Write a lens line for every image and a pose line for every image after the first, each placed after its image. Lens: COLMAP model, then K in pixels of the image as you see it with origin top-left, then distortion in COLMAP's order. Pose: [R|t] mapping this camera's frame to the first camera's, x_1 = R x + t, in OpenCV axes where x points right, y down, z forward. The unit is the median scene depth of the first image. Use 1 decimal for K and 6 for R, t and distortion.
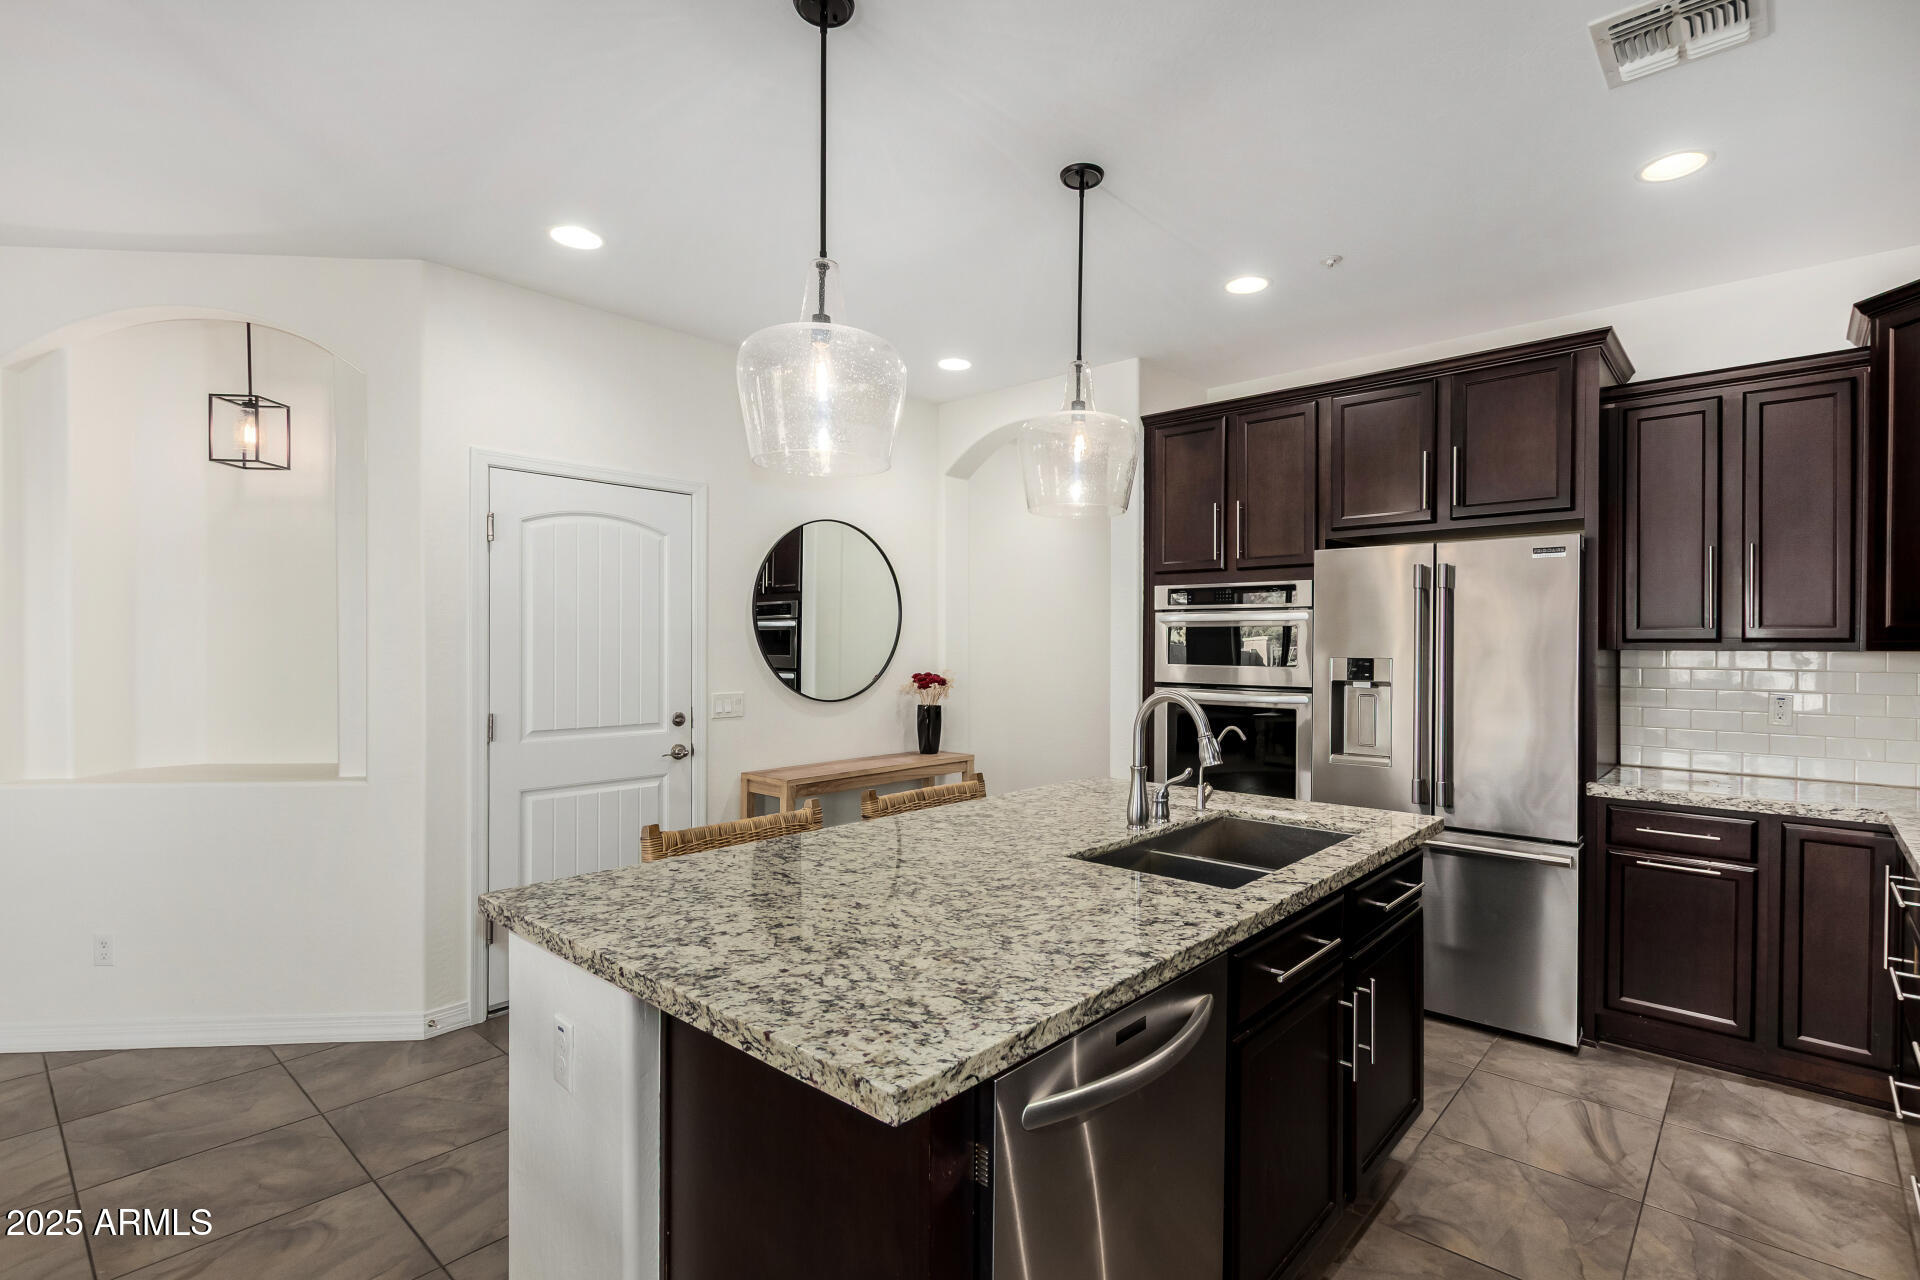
lens RADIAL K [[901.2, 0, 1011.2], [0, 901.2, 640.8], [0, 0, 1]] dist [0.004096, 0.000042]
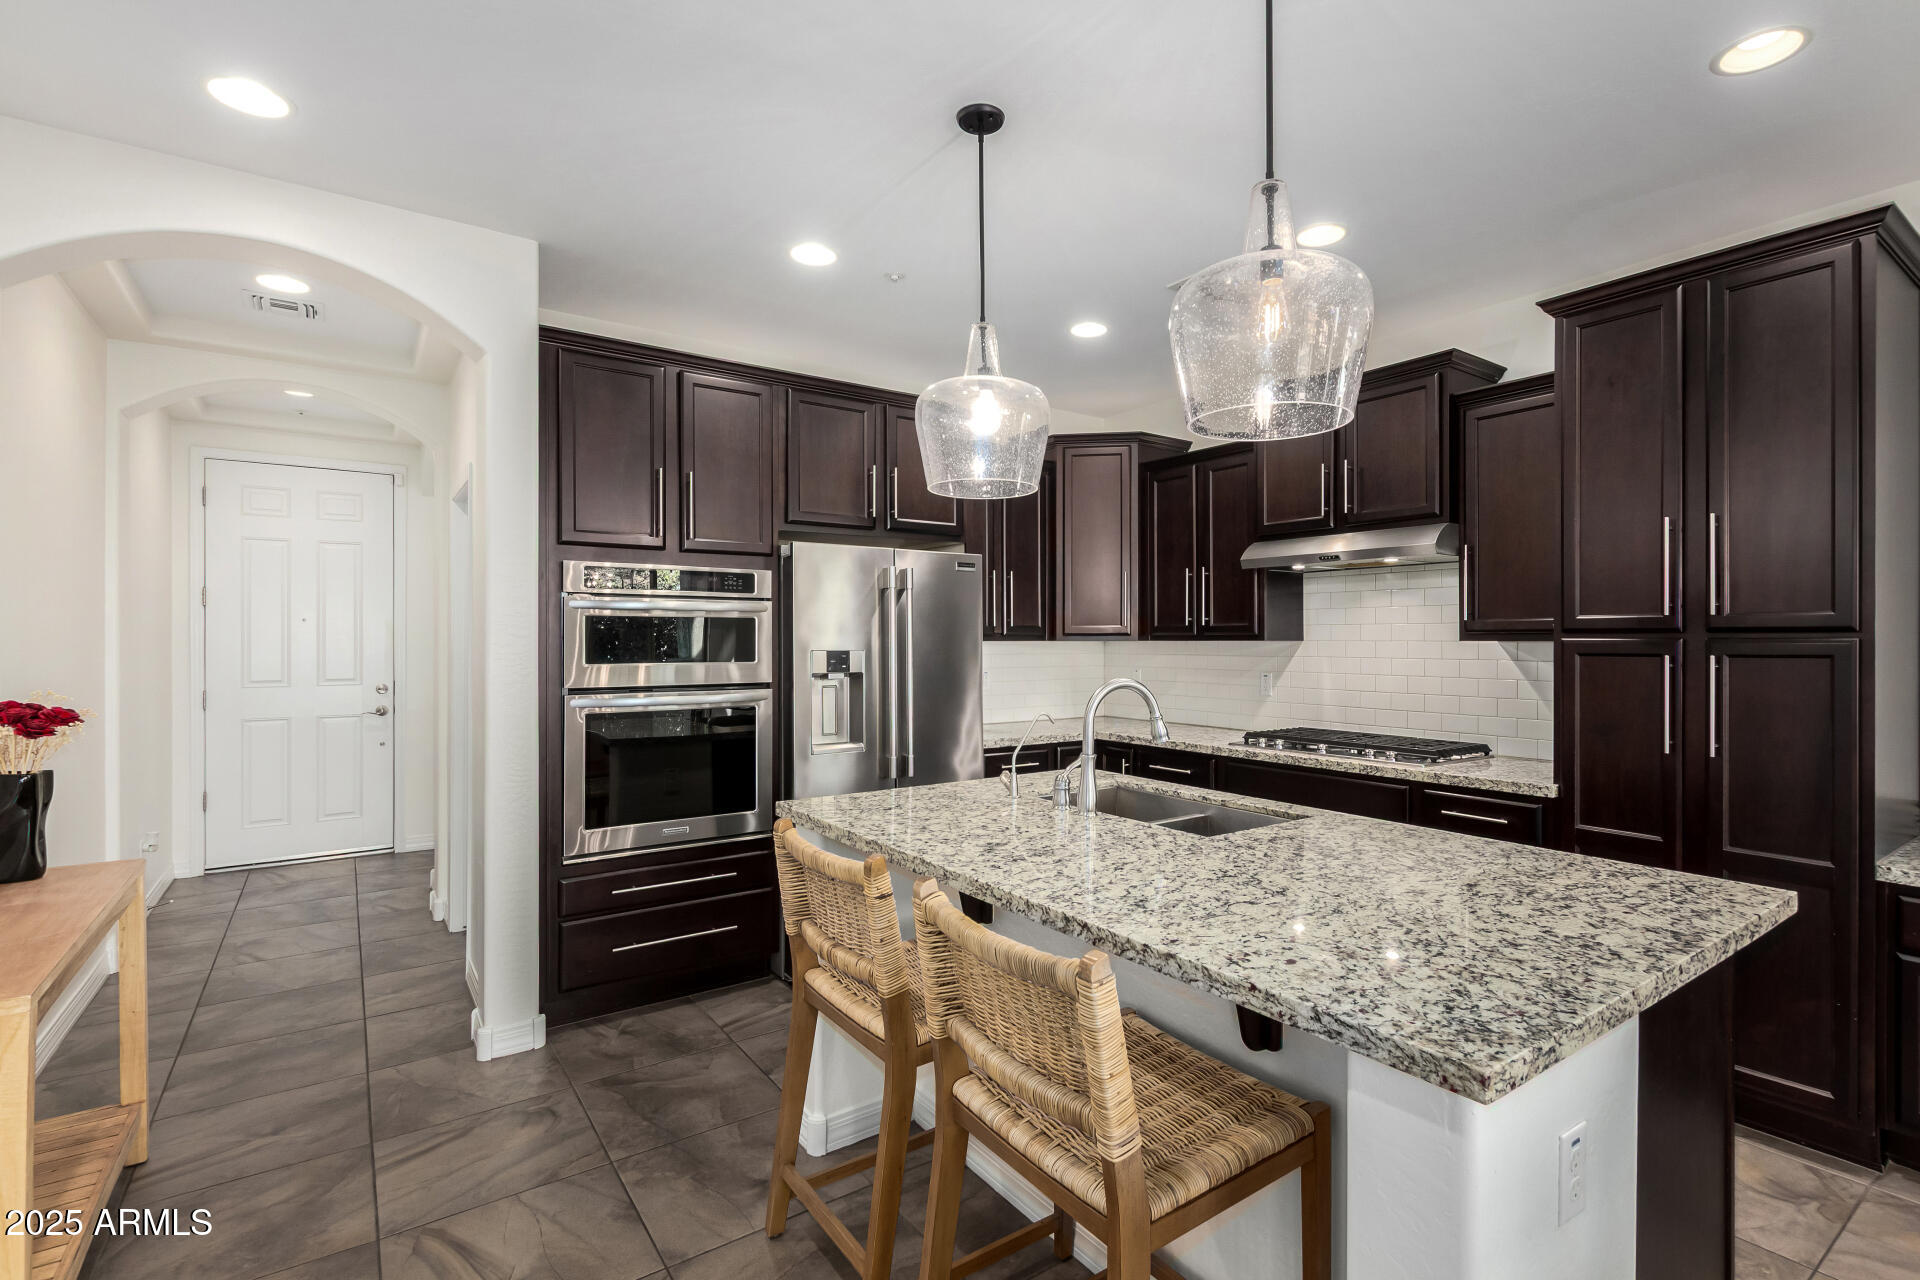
lens RADIAL K [[901.2, 0, 1011.2], [0, 901.2, 640.8], [0, 0, 1]] dist [0.004096, 0.000042]
pose [[0.223820, -0.002011, 0.974628, -1.282535], [-0.004317, 0.999986, 0.003054, 0.007354], [-0.974621, -0.004891, 0.223808, 1.232464]]
